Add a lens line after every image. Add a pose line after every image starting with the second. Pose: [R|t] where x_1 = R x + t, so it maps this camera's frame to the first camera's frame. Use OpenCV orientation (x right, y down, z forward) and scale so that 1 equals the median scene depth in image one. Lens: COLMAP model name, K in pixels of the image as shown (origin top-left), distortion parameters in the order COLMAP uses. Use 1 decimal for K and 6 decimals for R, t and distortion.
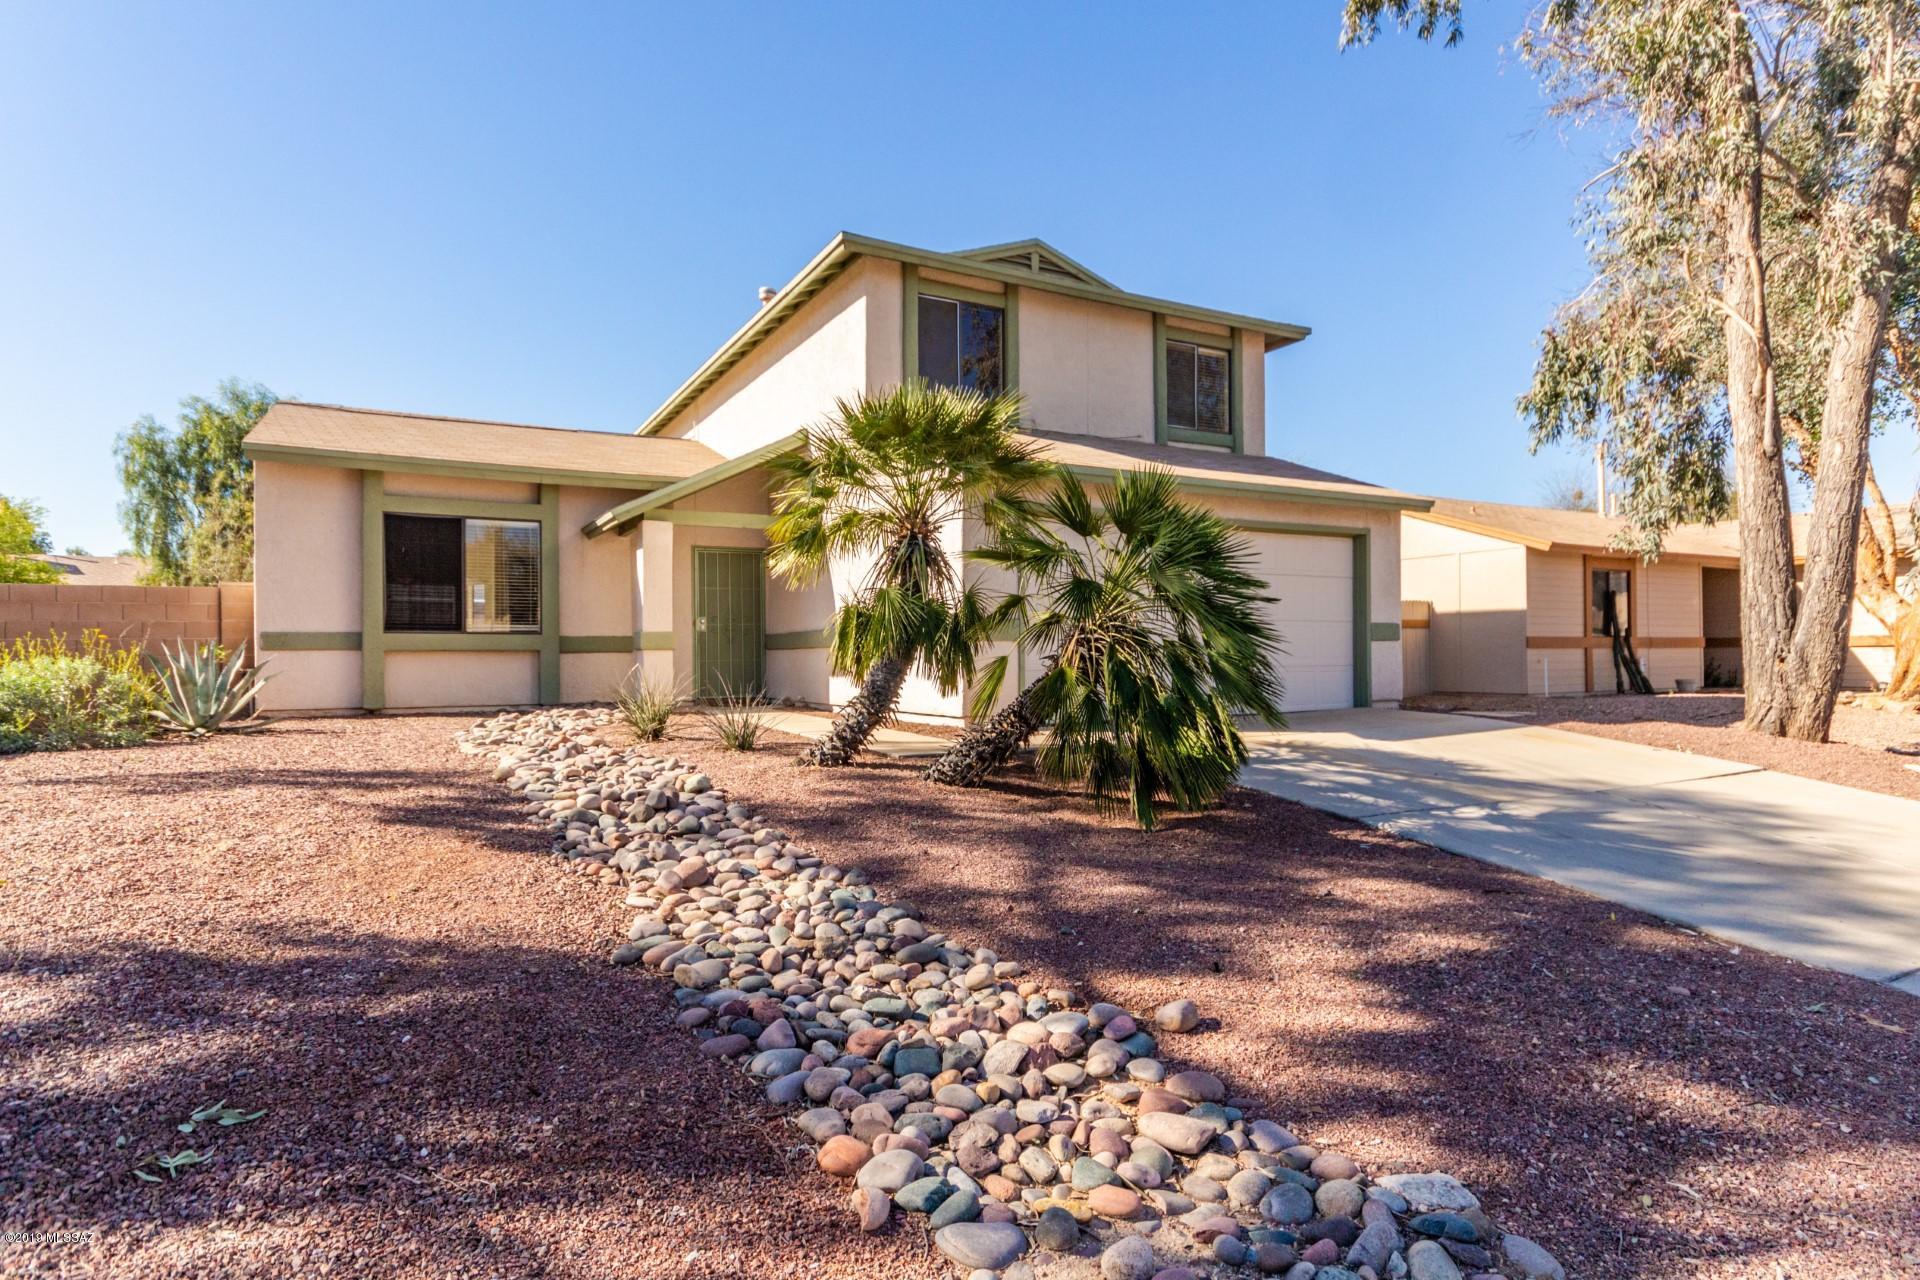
lens RADIAL K [[989.9, 0, 960.0], [0, 989.9, 640.0], [0, 0, 1]] dist [-0.003186, -0.000754]
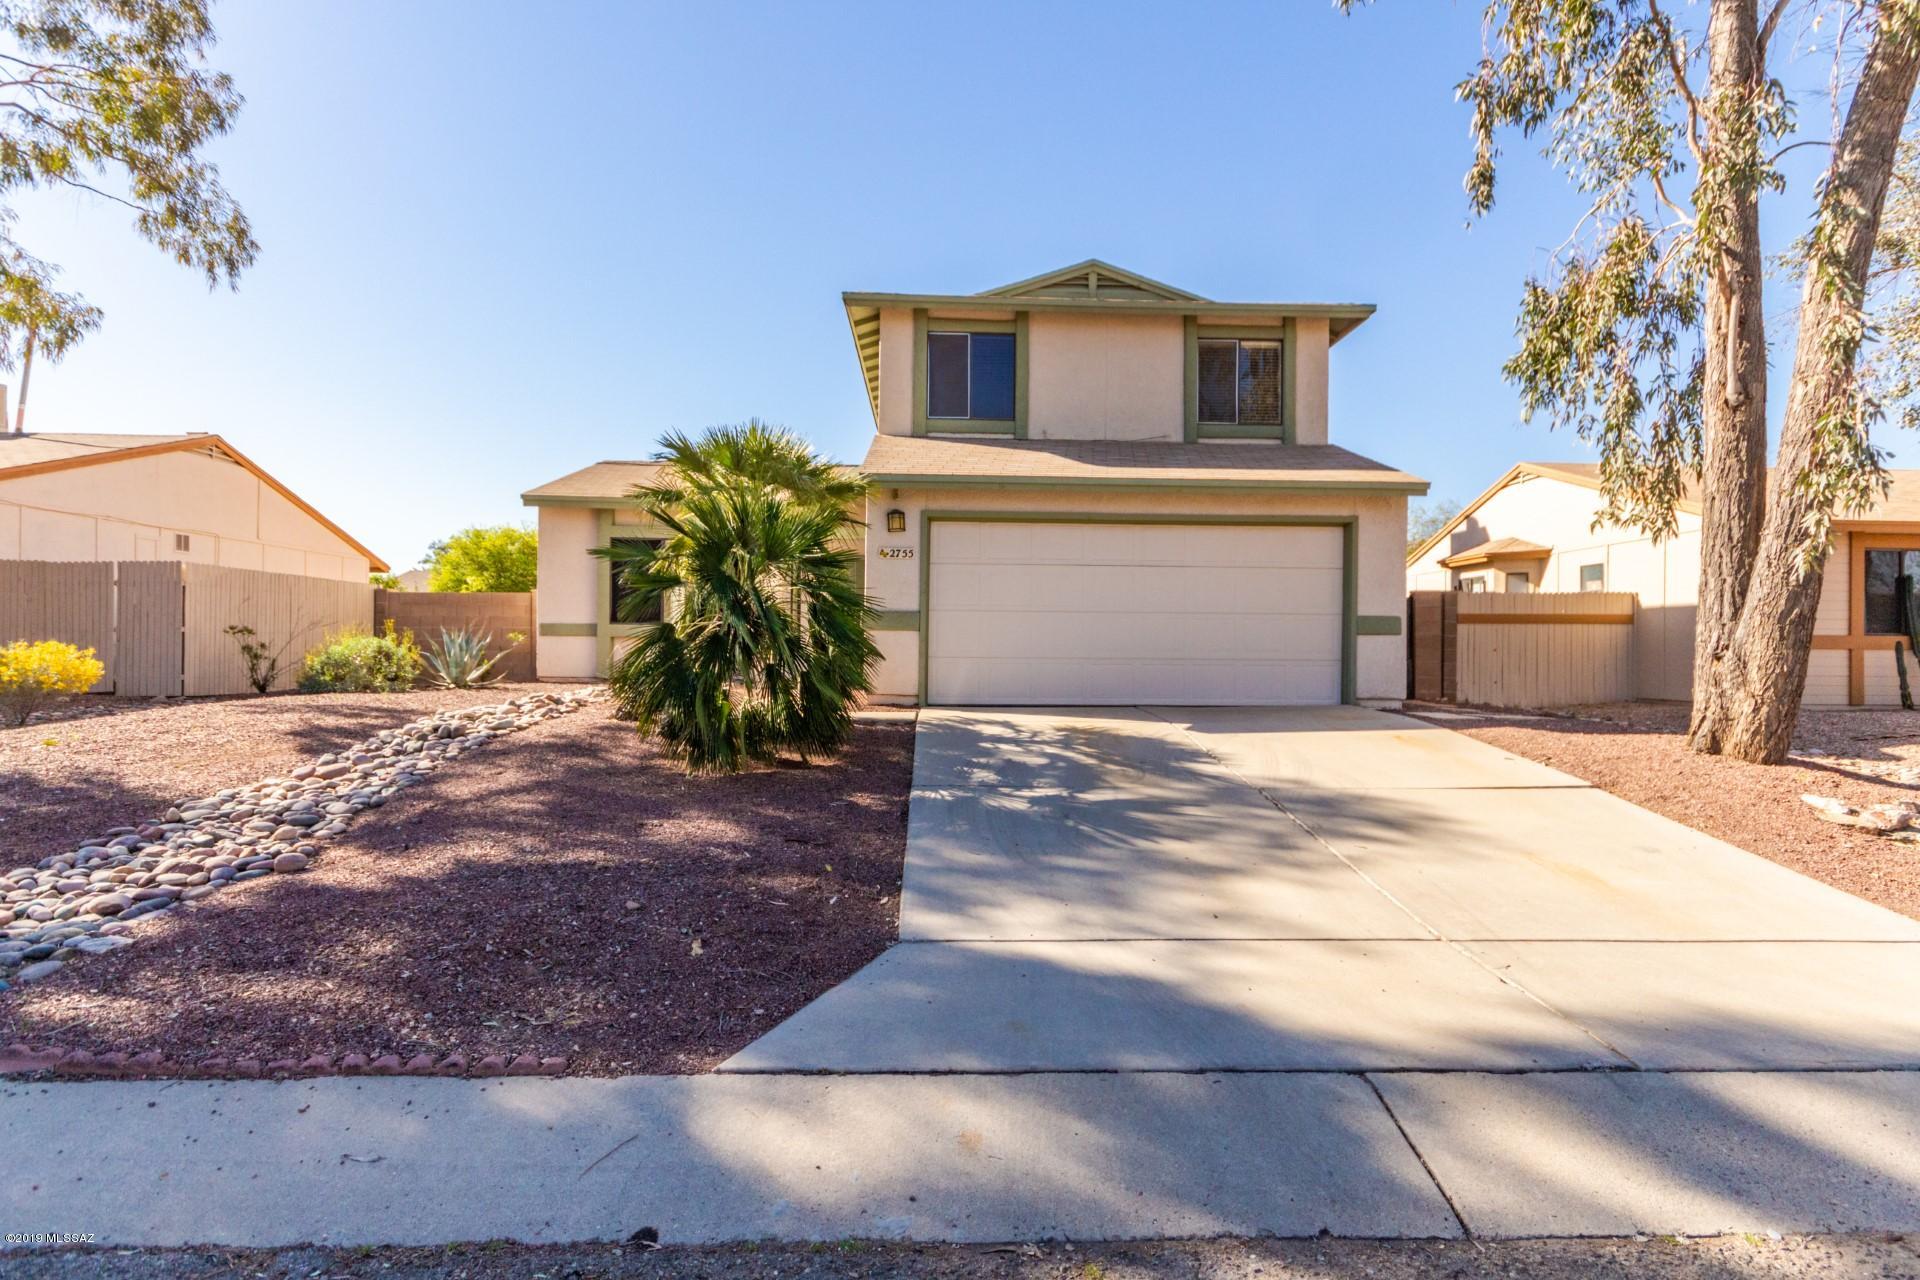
lens RADIAL K [[939.2, 0, 983.5], [0, 939.2, 635.9], [0, 0, 1]] dist [-0.000879, -0.000170]
pose [[0.899893, 0.008003, -0.436038, 0.476314], [-0.009488, 0.999954, -0.001230, 0.006052], [0.436008, 0.005244, 0.899927, 0.037606]]
